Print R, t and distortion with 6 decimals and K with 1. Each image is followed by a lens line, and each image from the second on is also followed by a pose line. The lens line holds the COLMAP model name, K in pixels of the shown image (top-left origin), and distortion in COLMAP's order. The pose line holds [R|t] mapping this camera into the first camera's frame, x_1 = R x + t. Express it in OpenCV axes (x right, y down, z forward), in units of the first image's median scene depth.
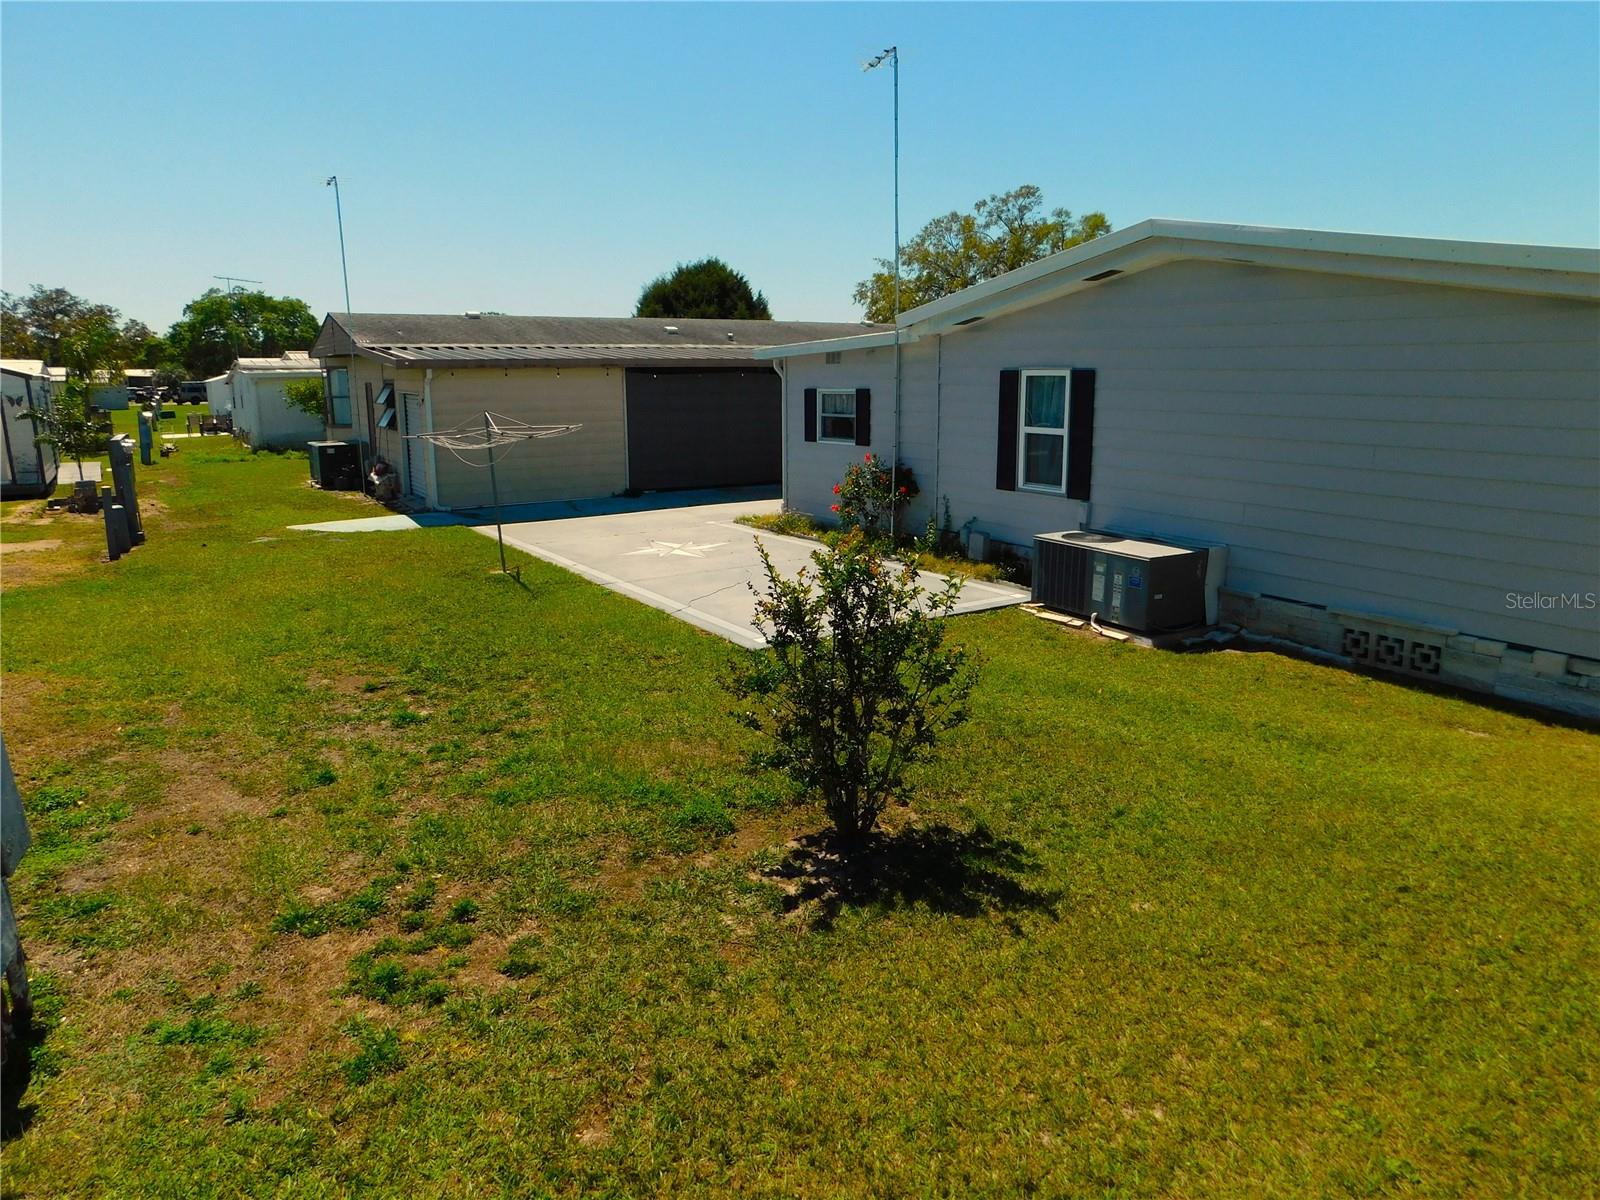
lens RADIAL K [[1095.9, 0, 800.0], [0, 1095.9, 600.0], [0, 0, 1]] dist [-0.024283, 0.001593]
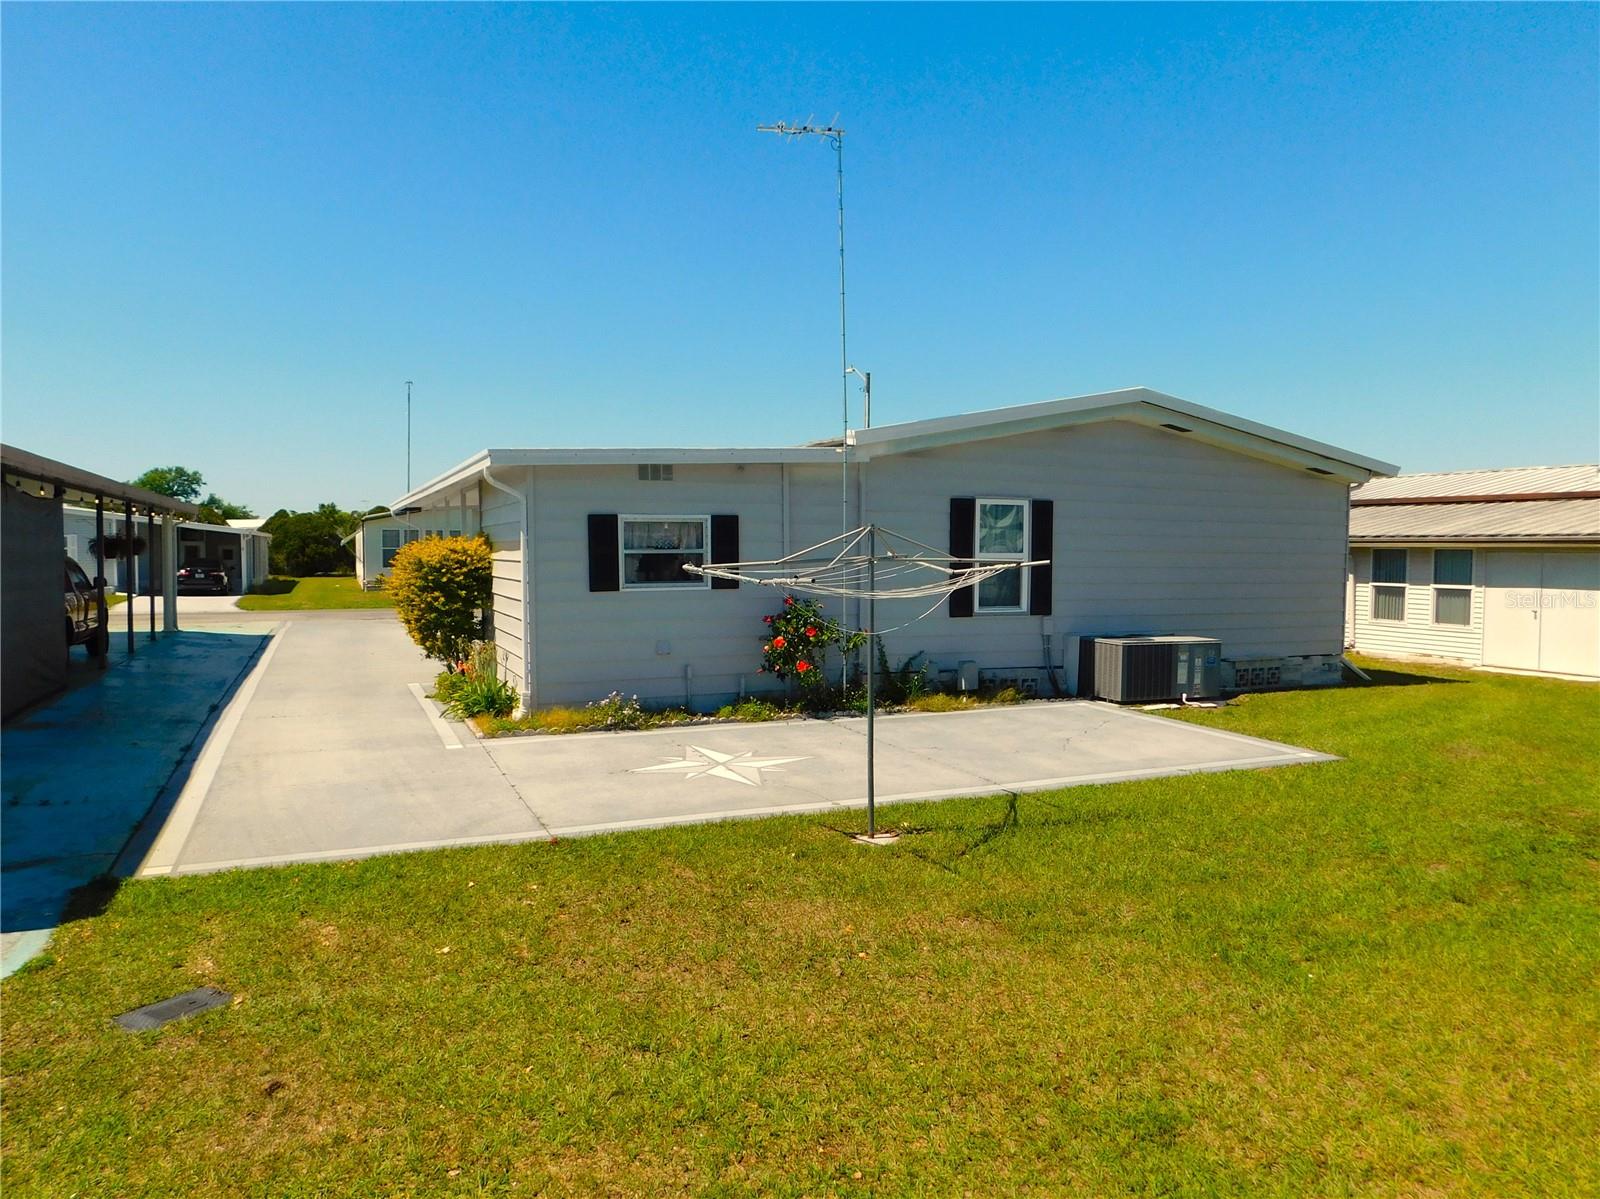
lens RADIAL K [[1095.9, 0, 800.0], [0, 1095.9, 599.5], [0, 0, 1]] dist [-0.024283, 0.001593]
pose [[0.138140, -0.038208, 0.989675, -0.849593], [0.198845, 0.979979, 0.010079, -0.161380], [-0.970246, 0.195400, 0.142971, 1.036787]]
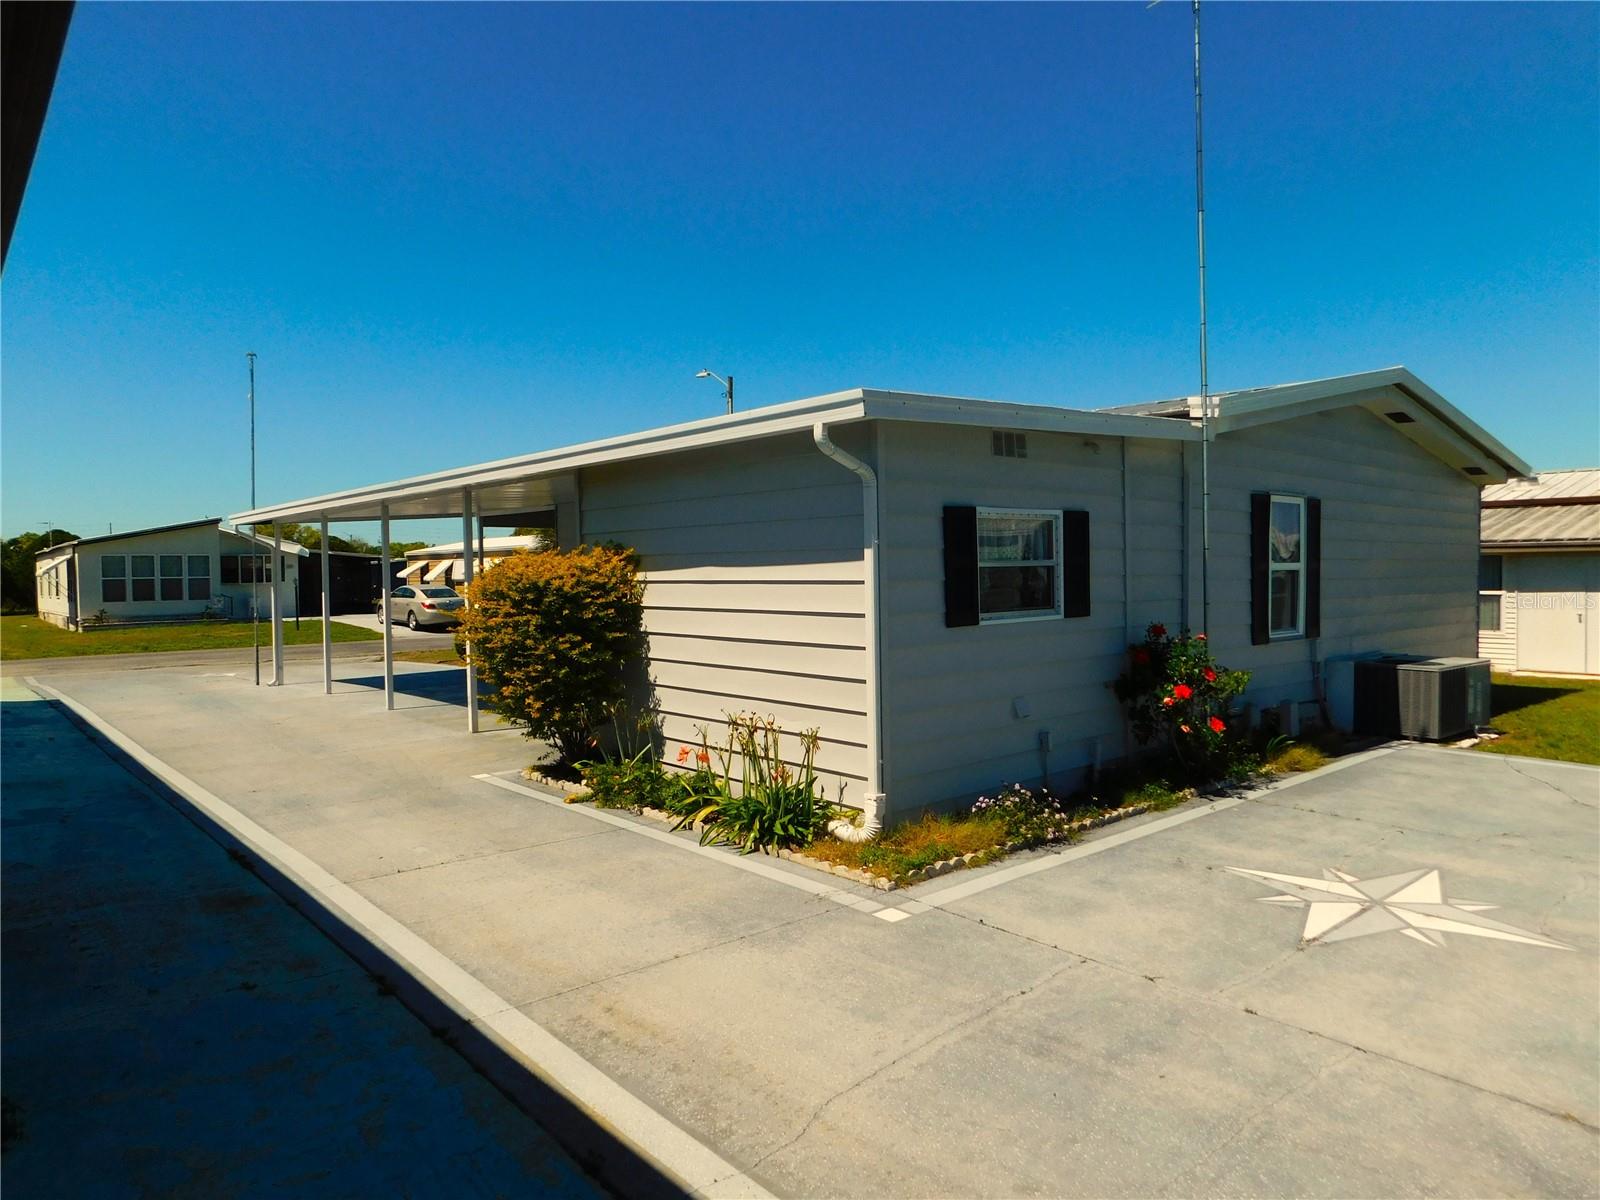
lens RADIAL K [[1042.9, 0, 800.0], [0, 1042.9, 600.0], [0, 0, 1]] dist [-0.026865, 0.000665]
pose [[-0.161827, -0.021053, 0.986594, -0.508975], [0.215344, 0.974924, 0.056126, -0.253103], [-0.963036, 0.221540, -0.153236, 1.480491]]
